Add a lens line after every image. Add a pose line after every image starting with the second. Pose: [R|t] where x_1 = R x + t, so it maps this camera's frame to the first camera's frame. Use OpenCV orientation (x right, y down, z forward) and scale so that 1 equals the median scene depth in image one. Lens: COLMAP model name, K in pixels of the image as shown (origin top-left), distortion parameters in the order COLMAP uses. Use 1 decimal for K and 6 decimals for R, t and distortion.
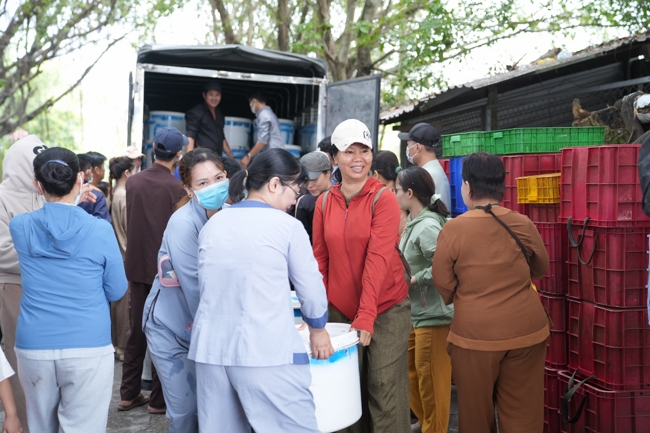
lens RADIAL K [[816.4, 0, 328.9], [0, 816.4, 213.9], [0, 0, 1]] dist [0.191935, 0.000000]
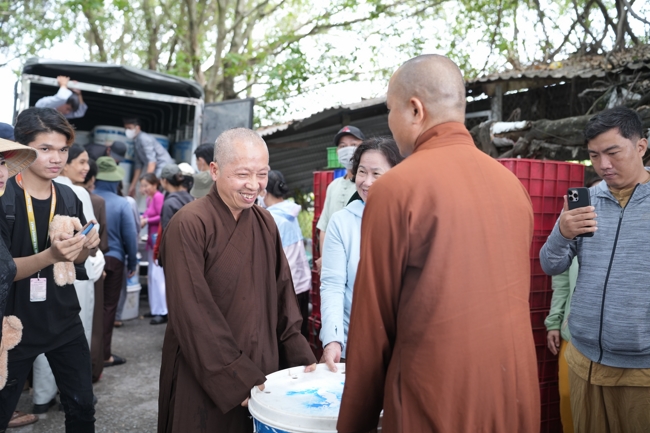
lens RADIAL K [[641.0, 0, 323.1], [0, 641.0, 220.9], [0, 0, 1]] dist [-0.001919, 0.000000]
pose [[0.974348, 0.021921, 0.223976, -0.034754], [-0.020633, 0.999754, -0.008092, 0.004360], [-0.224099, 0.003263, 0.974561, 0.109489]]
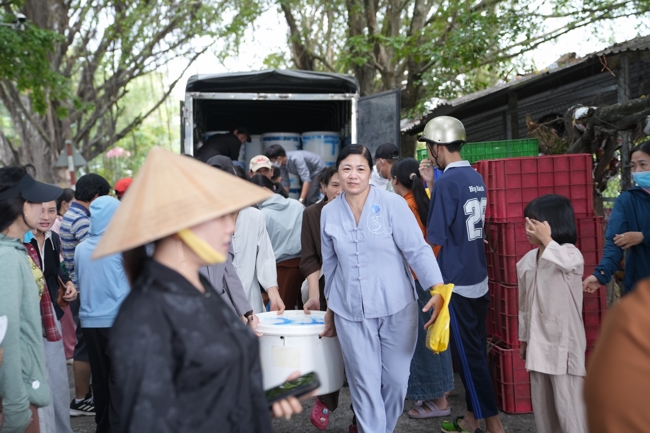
lens RADIAL K [[907.7, 0, 324.0], [0, 907.7, 220.5], [0, 0, 1]] dist [0.238138, 0.000000]
pose [[0.988979, -0.038734, -0.142901, 0.117008], [0.038664, 0.999247, -0.003263, 0.003571], [0.142920, -0.002298, 0.989732, -0.191459]]
